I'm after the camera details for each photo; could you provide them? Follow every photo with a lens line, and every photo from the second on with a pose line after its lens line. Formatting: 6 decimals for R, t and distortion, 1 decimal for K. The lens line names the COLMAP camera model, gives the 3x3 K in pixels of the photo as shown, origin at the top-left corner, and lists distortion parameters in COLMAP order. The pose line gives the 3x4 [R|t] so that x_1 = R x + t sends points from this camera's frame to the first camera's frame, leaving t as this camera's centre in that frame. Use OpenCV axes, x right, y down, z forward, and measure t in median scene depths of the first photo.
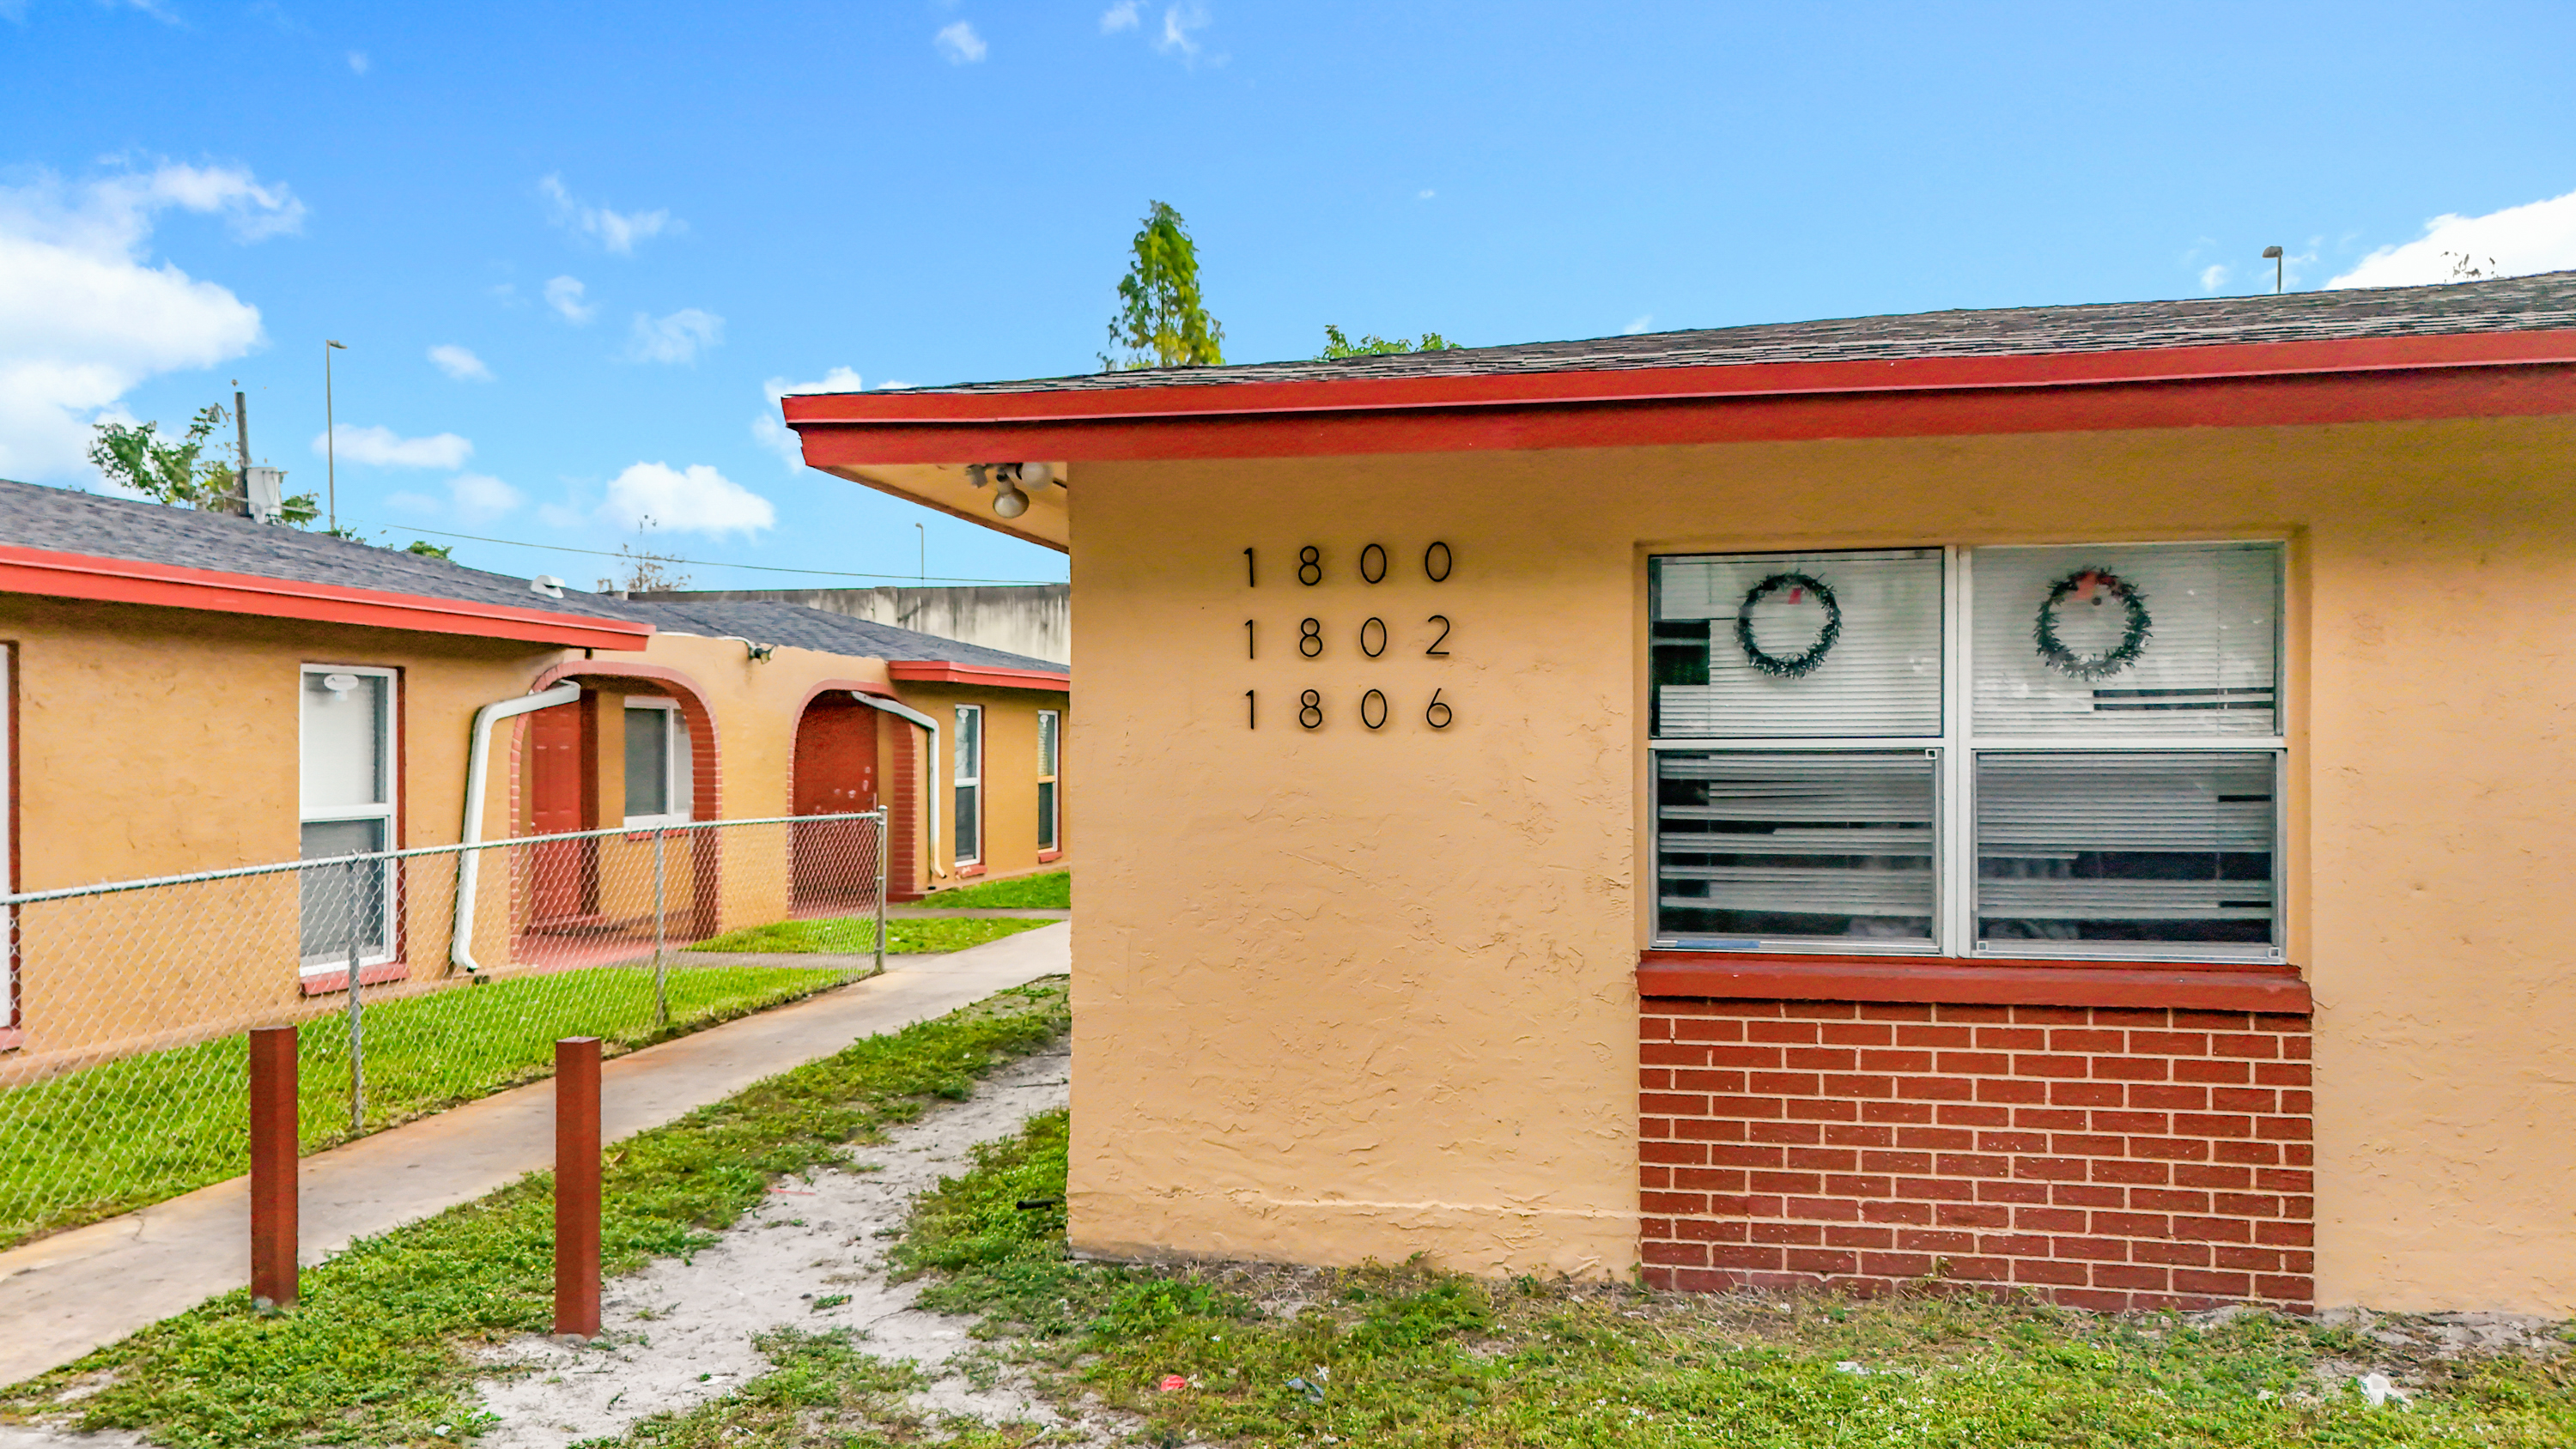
lens RADIAL K [[1929.9, 0, 1288.0], [0, 1929.9, 724.5], [0, 0, 1]] dist [0.041615, -0.000270]
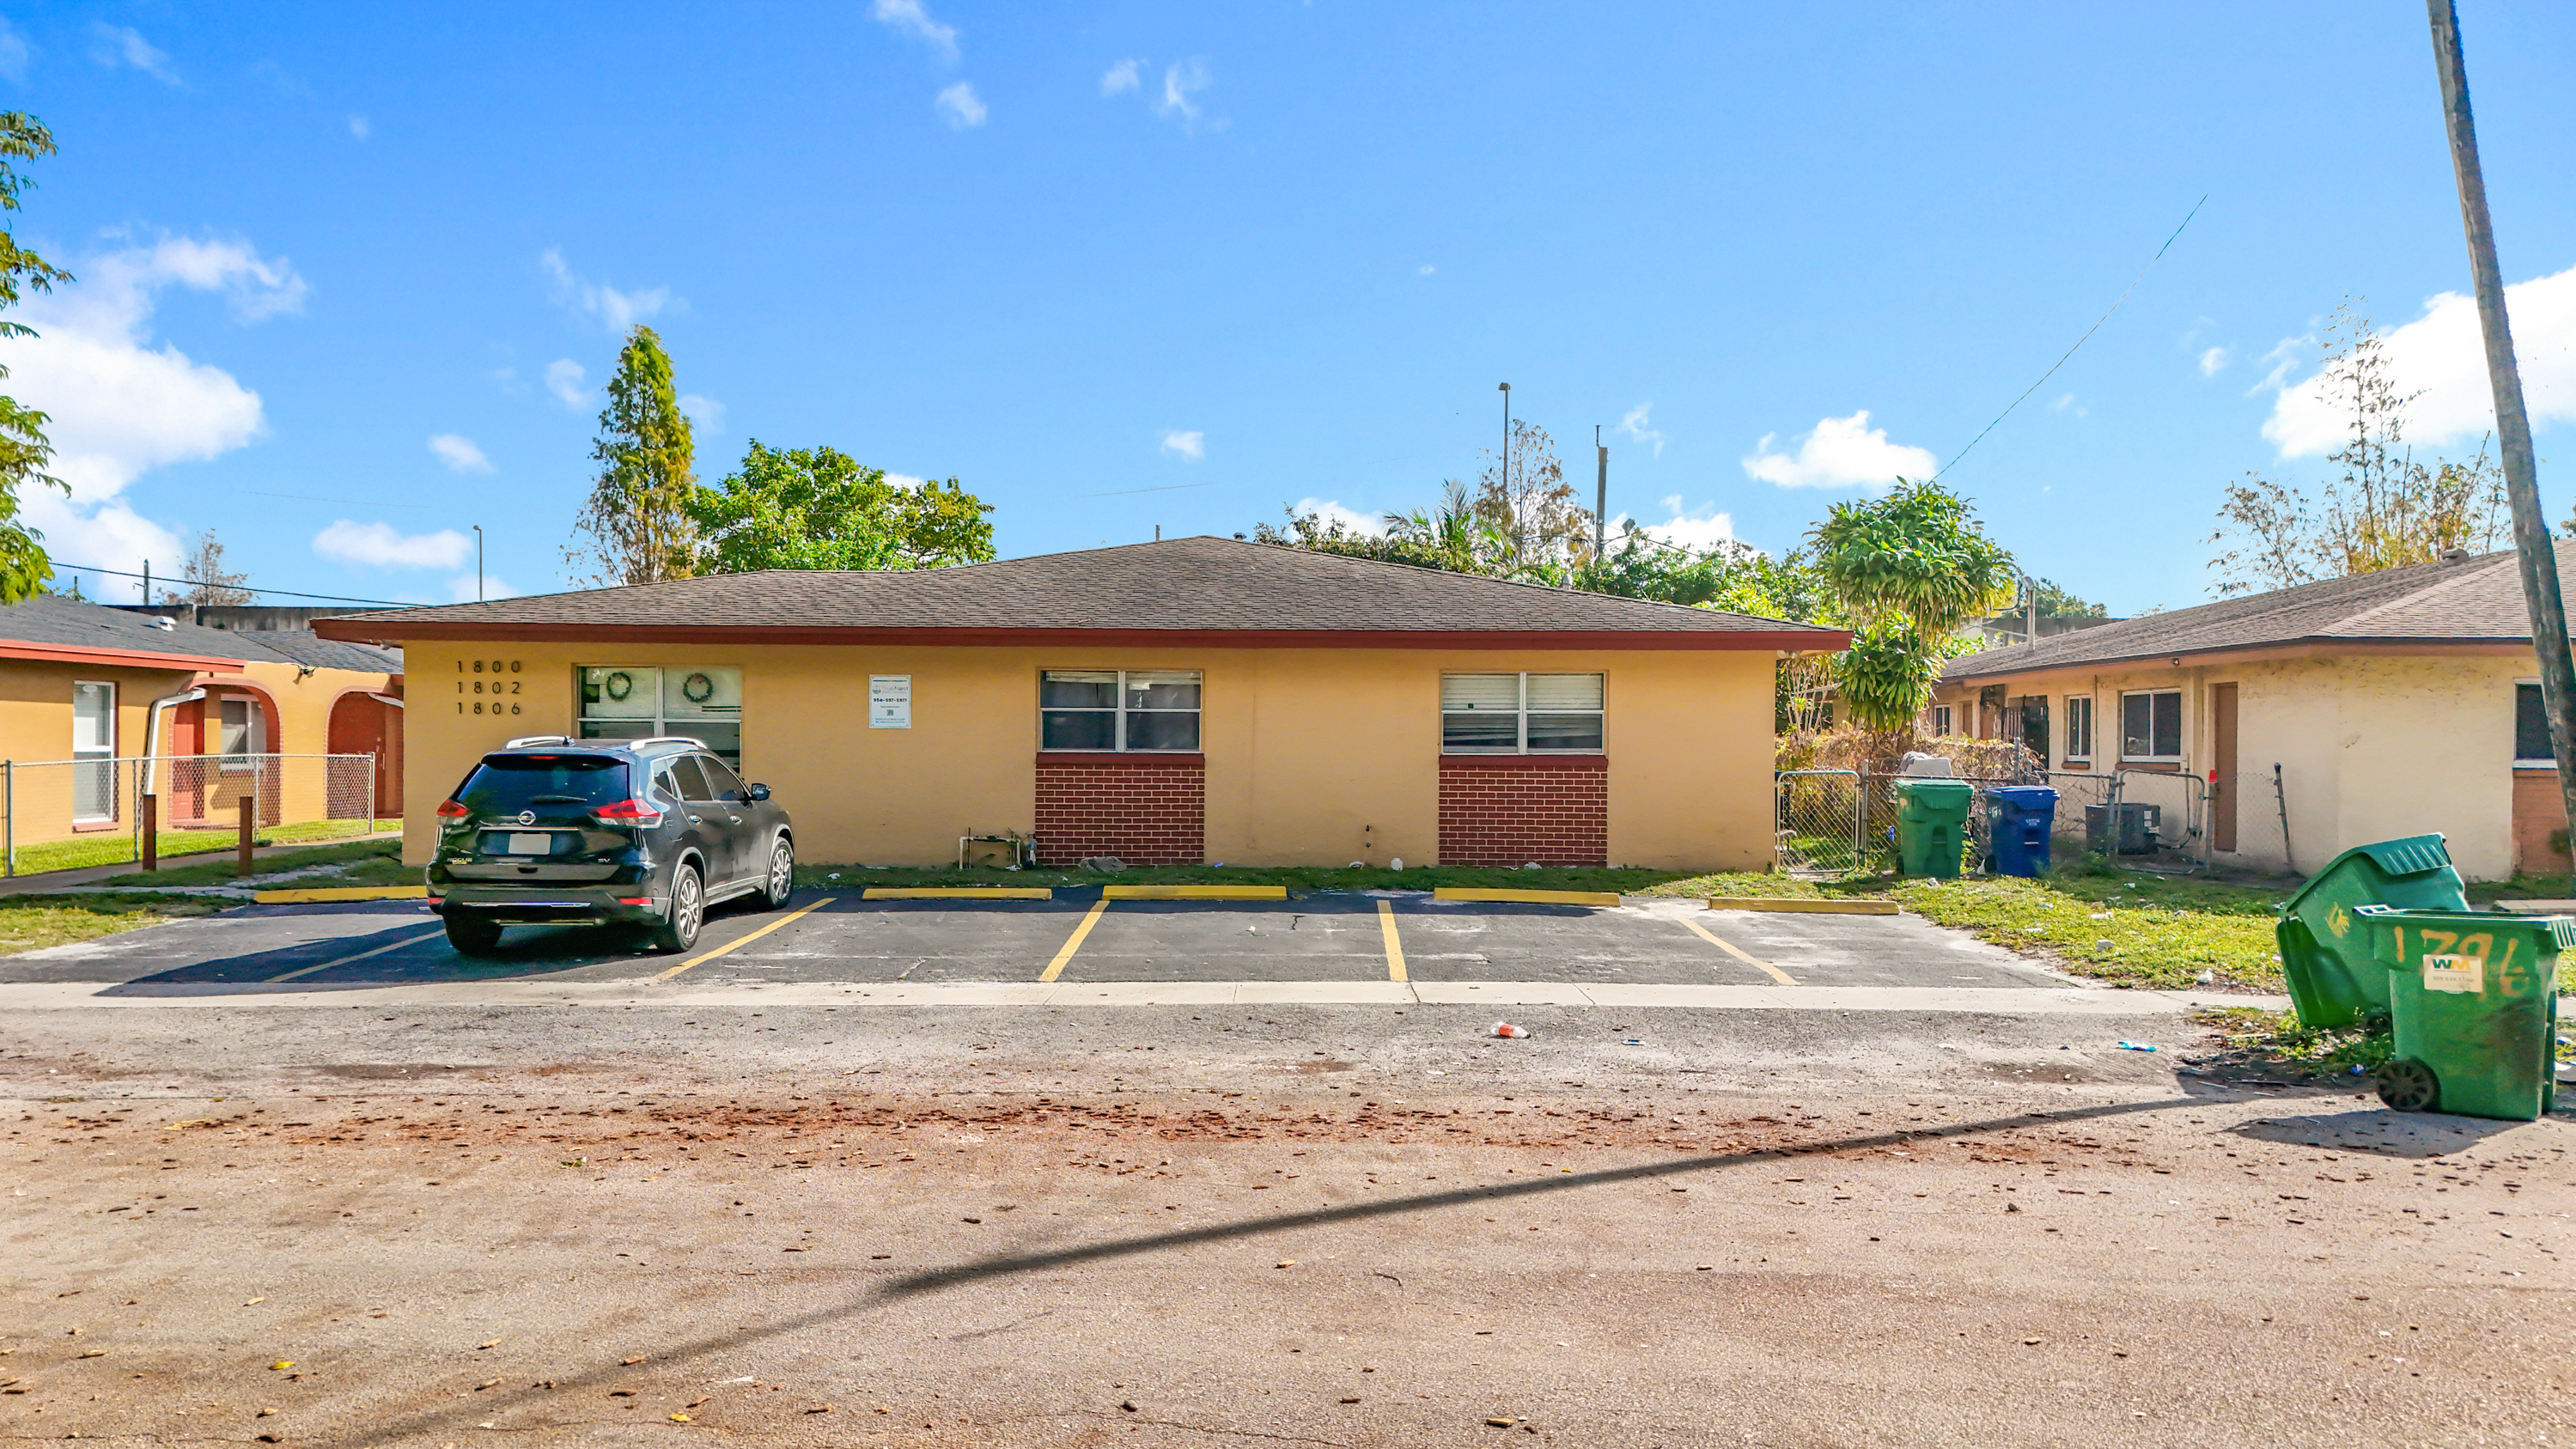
lens RADIAL K [[1930.1, 0, 1288.0], [0, 1930.1, 724.5], [0, 0, 1]] dist [0.041615, -0.000270]
pose [[0.980010, 0.014664, 0.198409, 0.315367], [-0.014480, 0.999892, -0.002377, 0.003914], [-0.198422, -0.000544, 0.980116, -1.154757]]
